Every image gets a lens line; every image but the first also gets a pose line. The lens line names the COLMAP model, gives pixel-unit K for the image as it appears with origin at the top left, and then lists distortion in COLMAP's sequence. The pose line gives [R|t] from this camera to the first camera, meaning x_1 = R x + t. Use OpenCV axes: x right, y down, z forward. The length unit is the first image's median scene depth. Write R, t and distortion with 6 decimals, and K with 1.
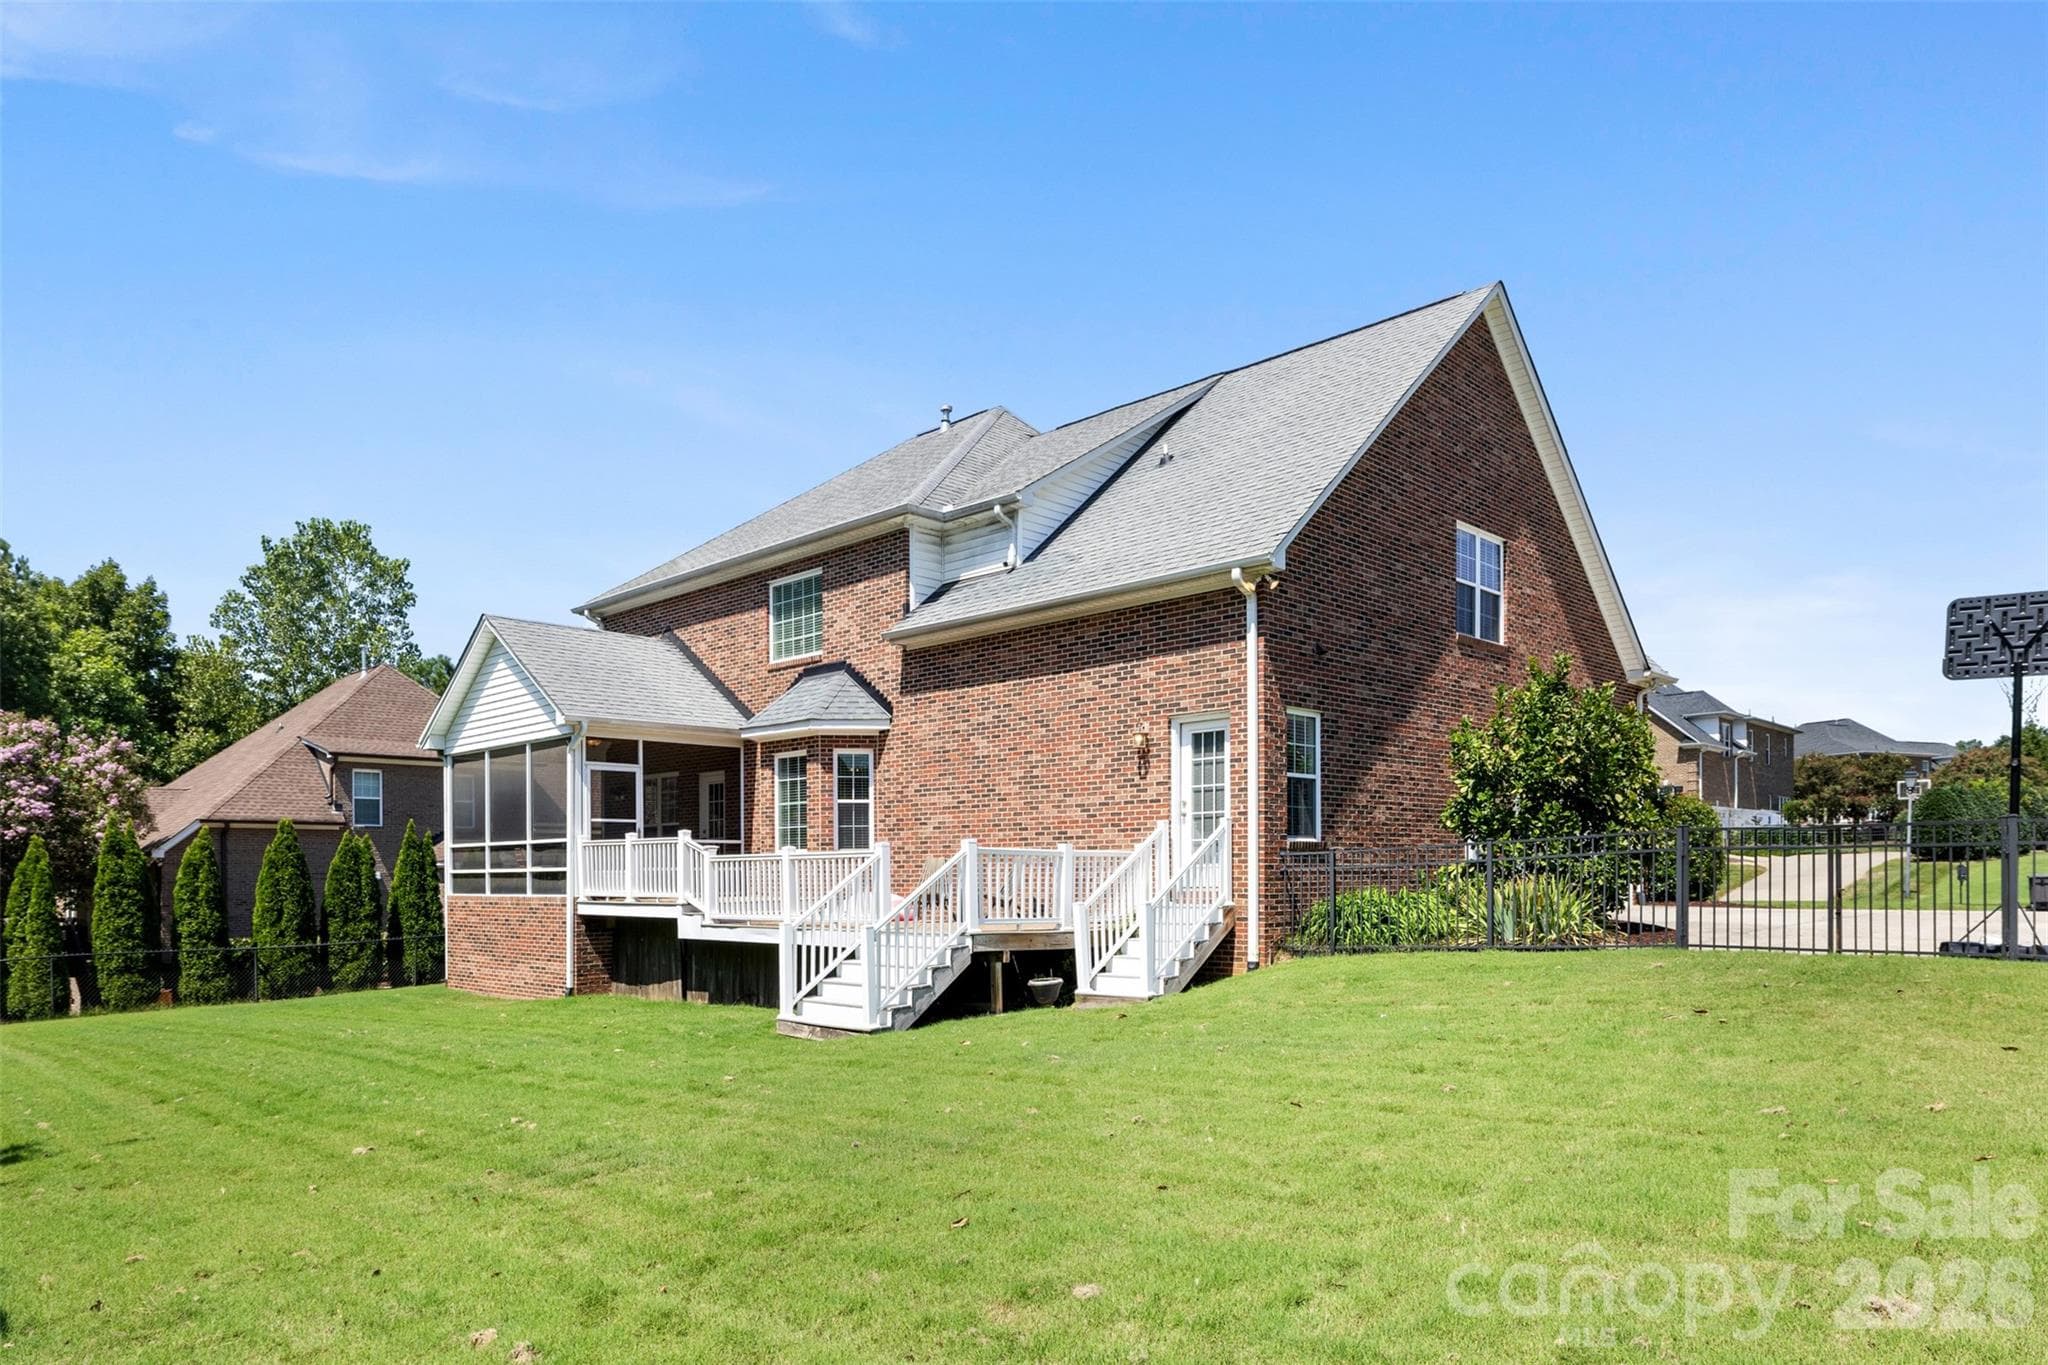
lens RADIAL K [[1288.4, 0, 1060.2], [0, 1288.4, 926.8], [0, 0, 1]] dist [0.003361, 0.000874]
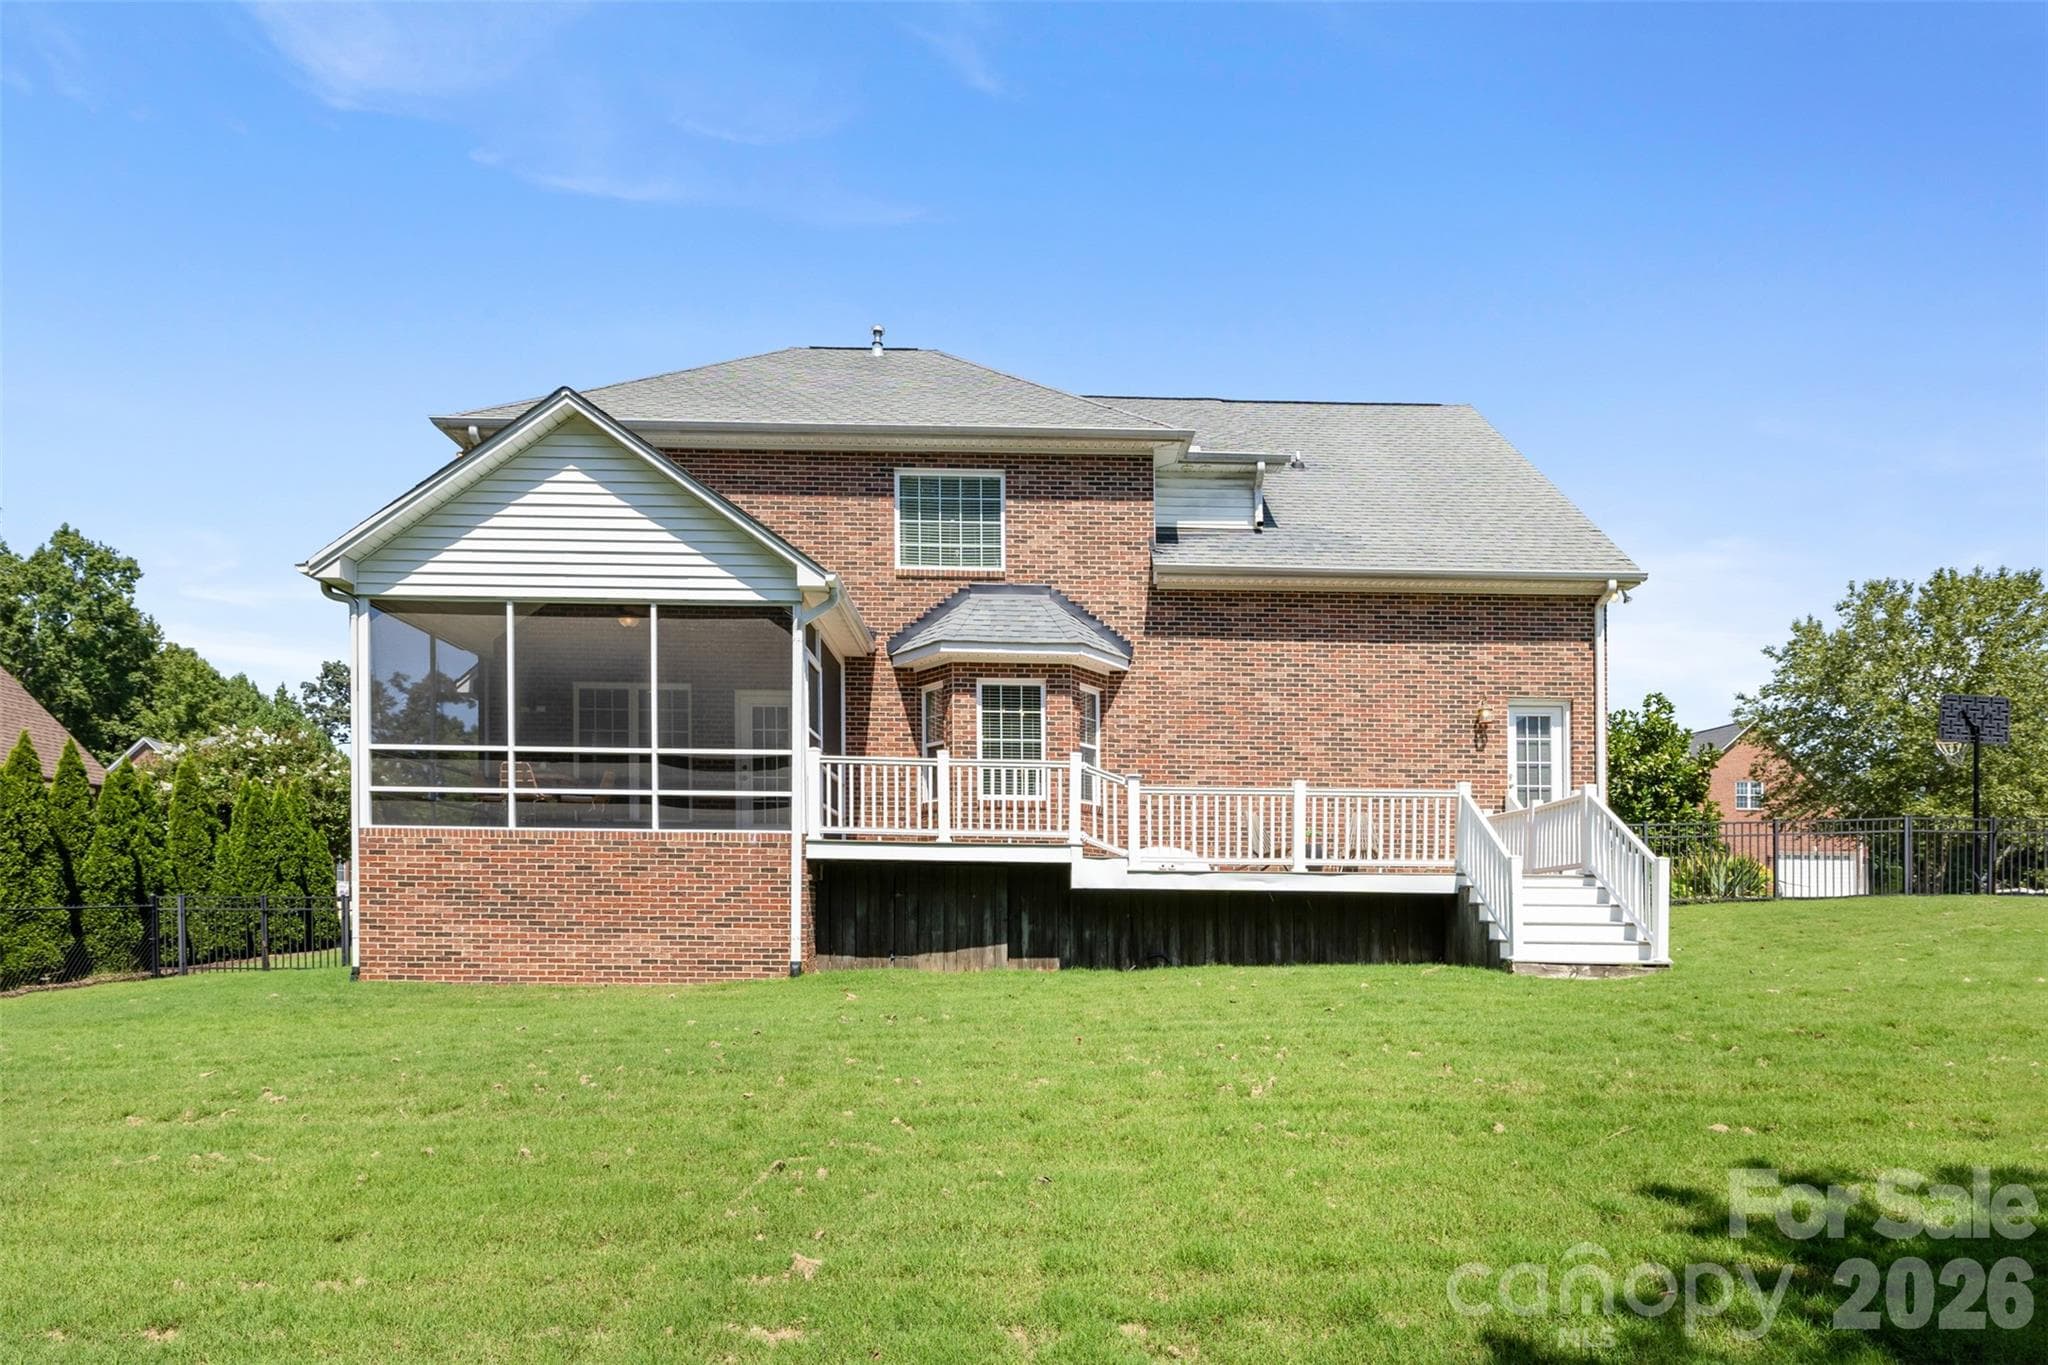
lens RADIAL K [[1085.8, 0, 988.9], [0, 1085.8, 961.5], [0, 0, 1]] dist [0.001923, 0.000087]
pose [[0.724149, -0.017480, 0.689422, -0.736864], [0.007783, 0.999822, 0.017175, 0.039204], [-0.689600, -0.007072, 0.724156, 0.504503]]
